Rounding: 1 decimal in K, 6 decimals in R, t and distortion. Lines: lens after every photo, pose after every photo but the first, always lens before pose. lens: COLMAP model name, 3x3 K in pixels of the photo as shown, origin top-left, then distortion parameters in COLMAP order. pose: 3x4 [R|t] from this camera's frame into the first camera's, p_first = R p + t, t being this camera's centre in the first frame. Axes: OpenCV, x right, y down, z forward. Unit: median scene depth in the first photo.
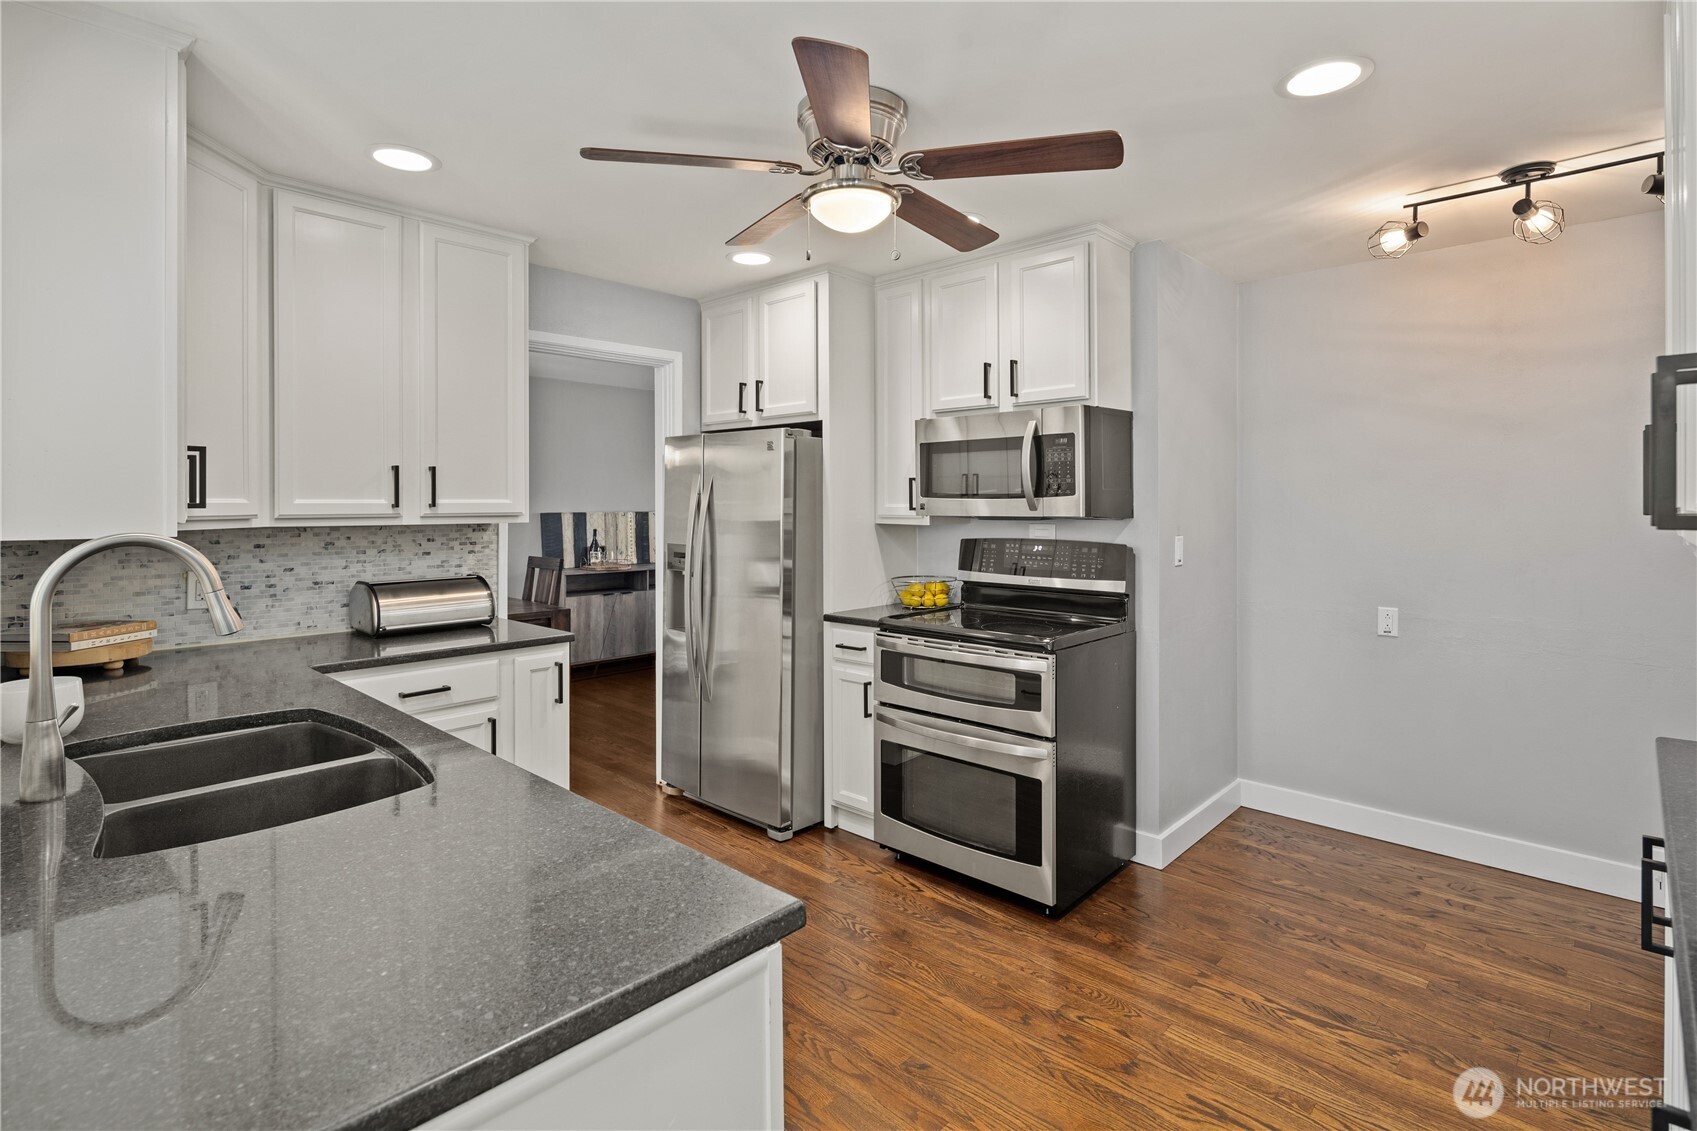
lens RADIAL K [[822.6, 0, 842.9], [0, 822.6, 500.0], [0, 0, 1]] dist [-0.000617, -0.001460]
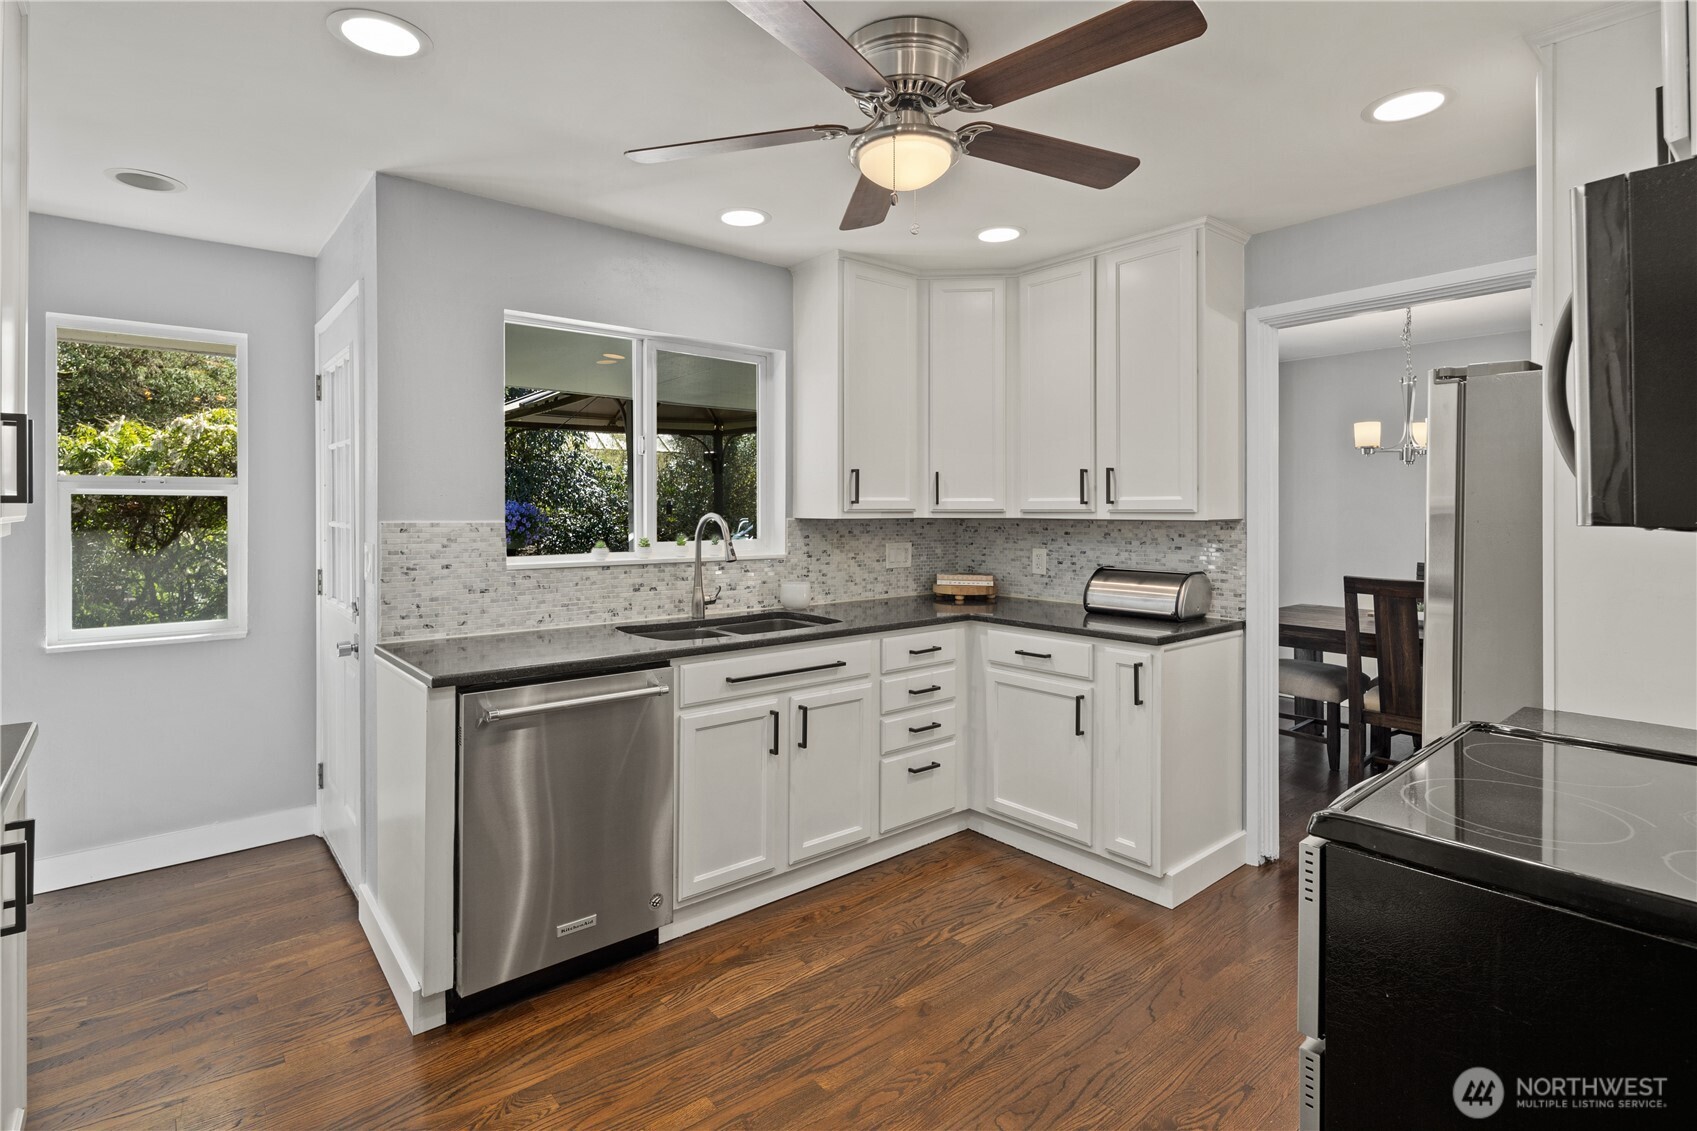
lens RADIAL K [[827.0, 0, 845.6], [0, 827.0, 510.9], [0, 0, 1]] dist [-0.001472, -0.001859]
pose [[-0.106163, 0.004419, -0.994339, 0.666276], [0.004809, 0.999981, 0.003931, 0.012026], [0.994337, -0.004365, -0.106182, 0.765710]]
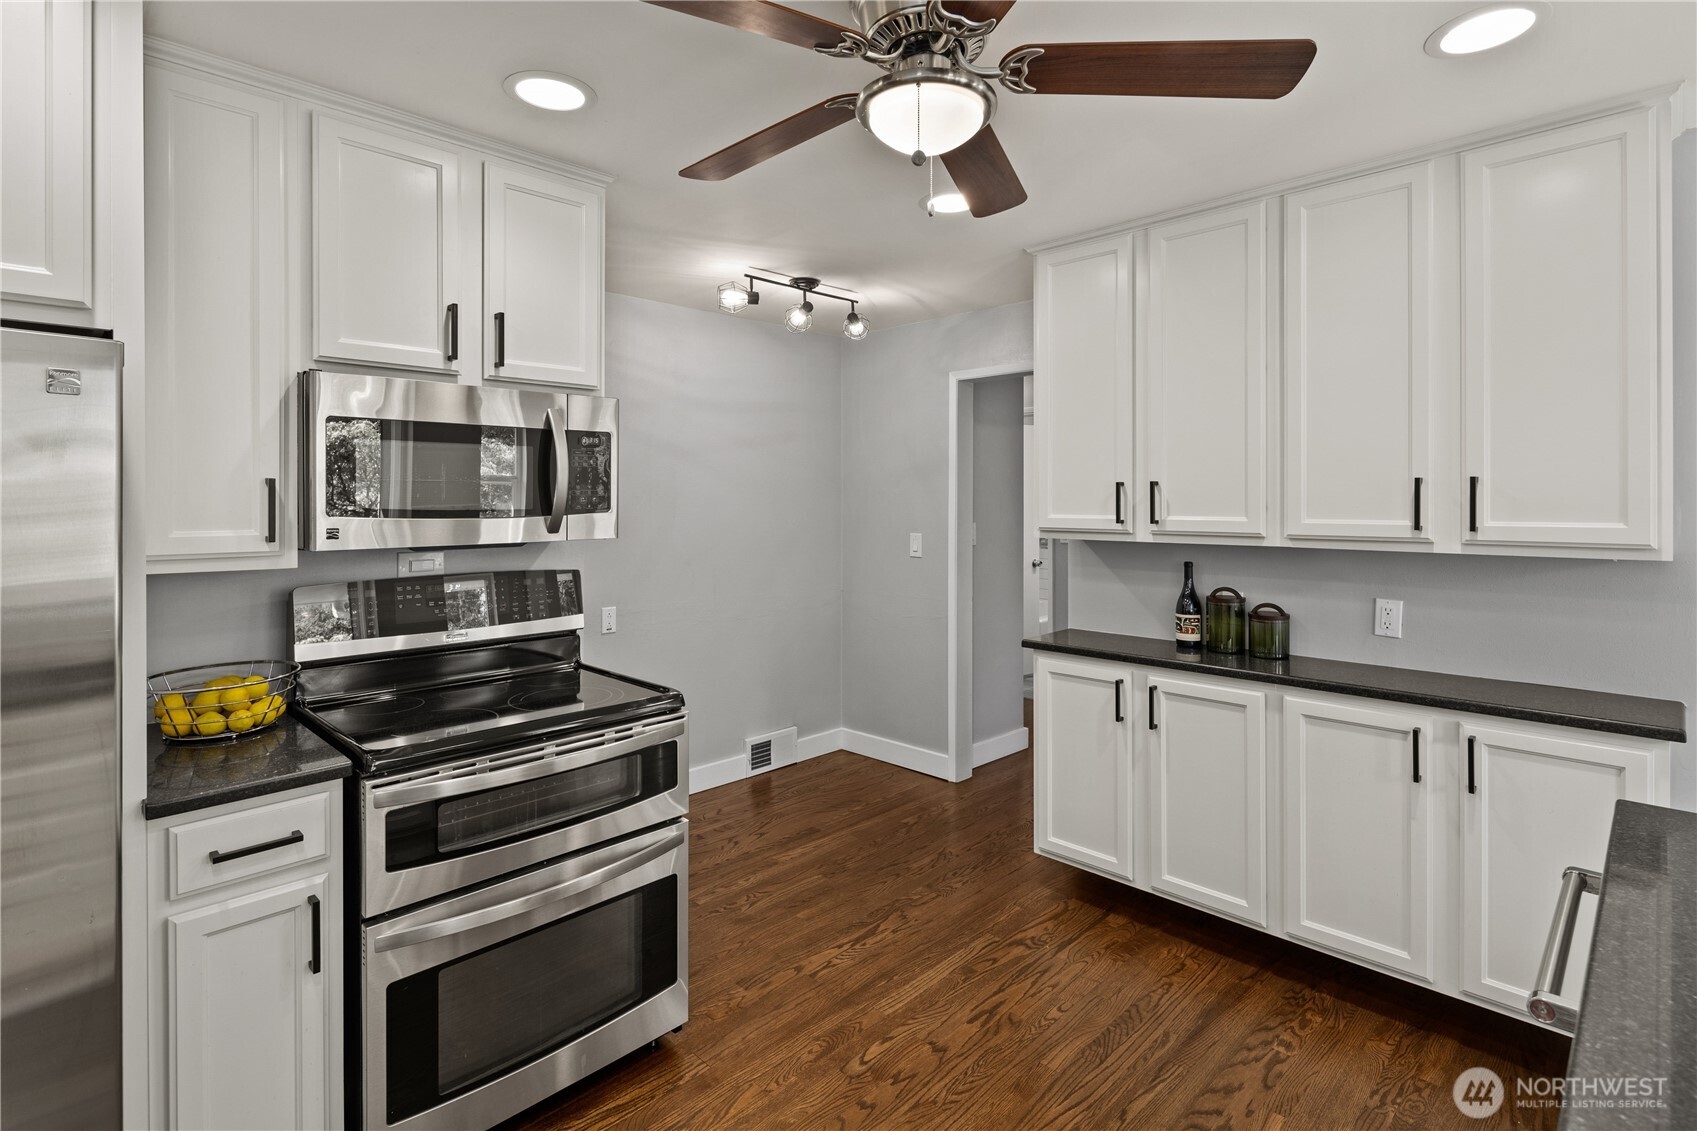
lens RADIAL K [[822.6, 0, 842.9], [0, 822.6, 500.0], [0, 0, 1]] dist [-0.000617, -0.001460]
pose [[0.026252, -0.000855, 0.999655, -0.520666], [-0.003634, 0.999993, 0.000951, -0.019443], [-0.999649, -0.003657, 0.026249, 0.782026]]
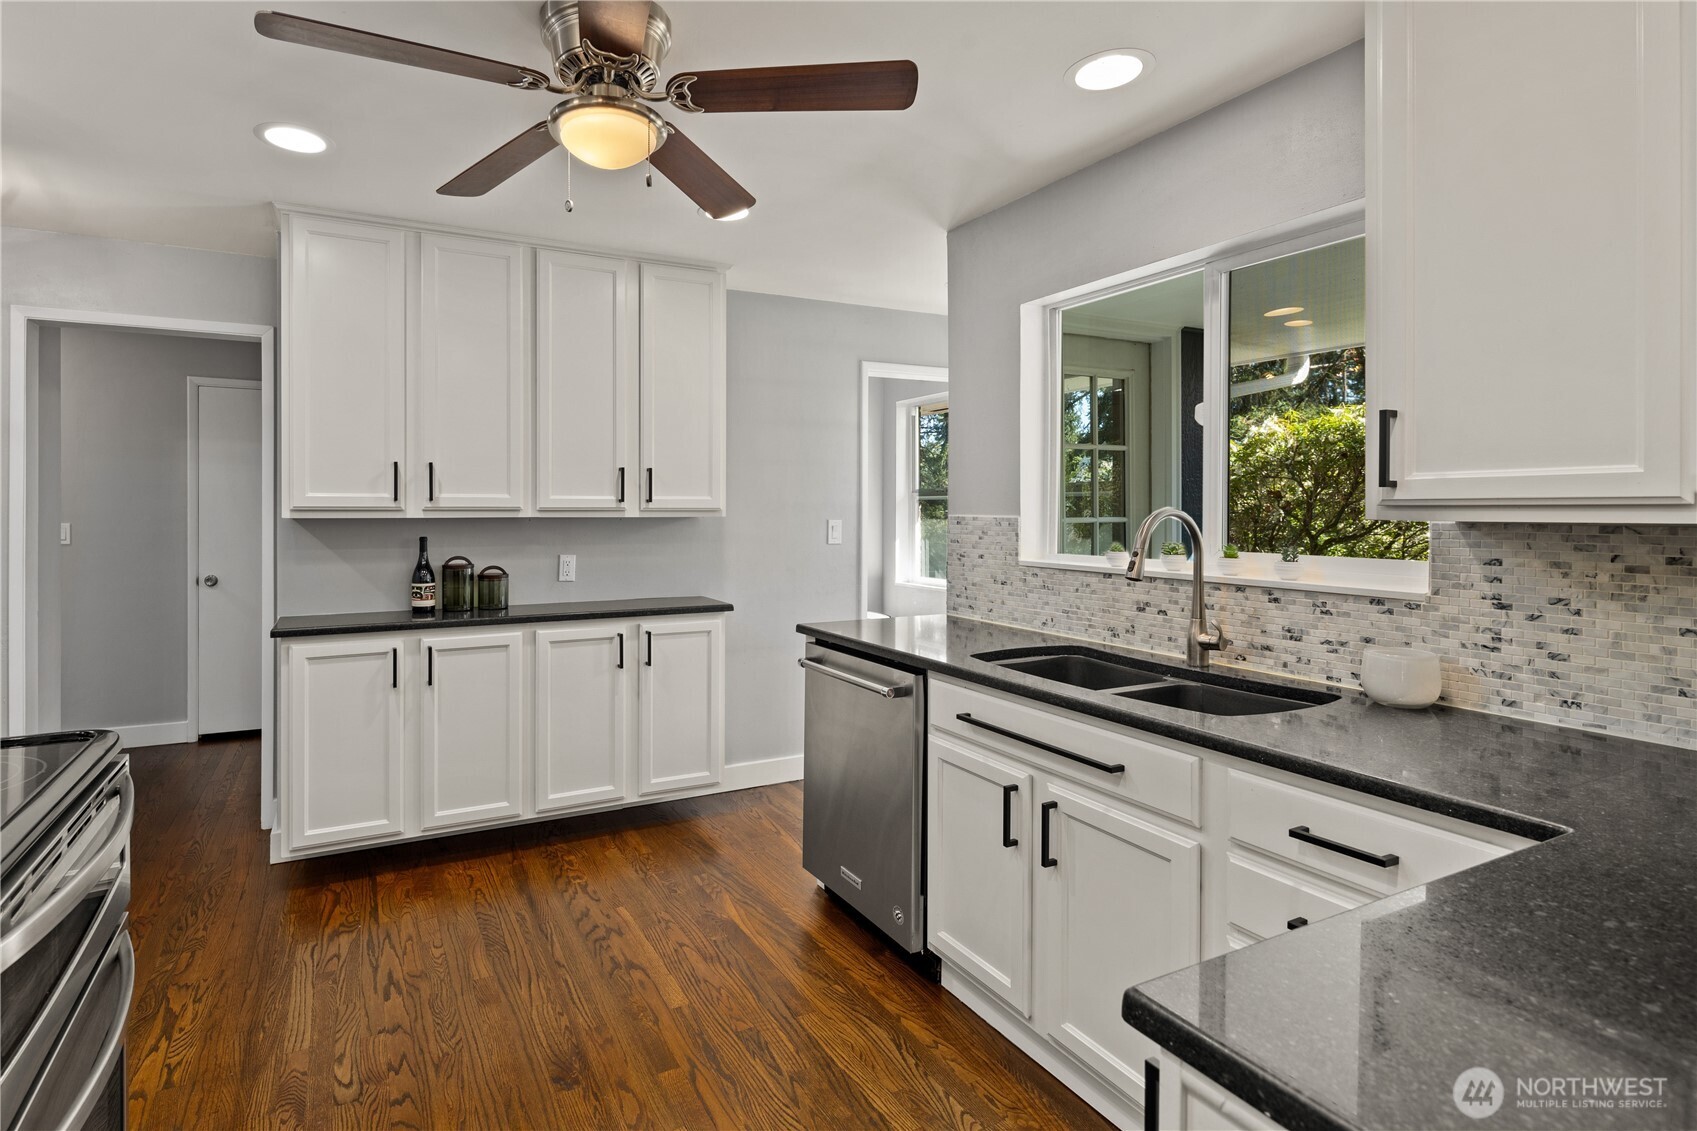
lens RADIAL K [[823.1, 0, 741.4], [0, 823.1, 512.8], [0, 0, 1]] dist [0.009489, -0.008472]
pose [[-0.933016, -0.001195, 0.359834, -0.316639], [-0.002072, 0.999996, -0.002052, 0.024691], [-0.359830, -0.002660, -0.933014, 1.296664]]
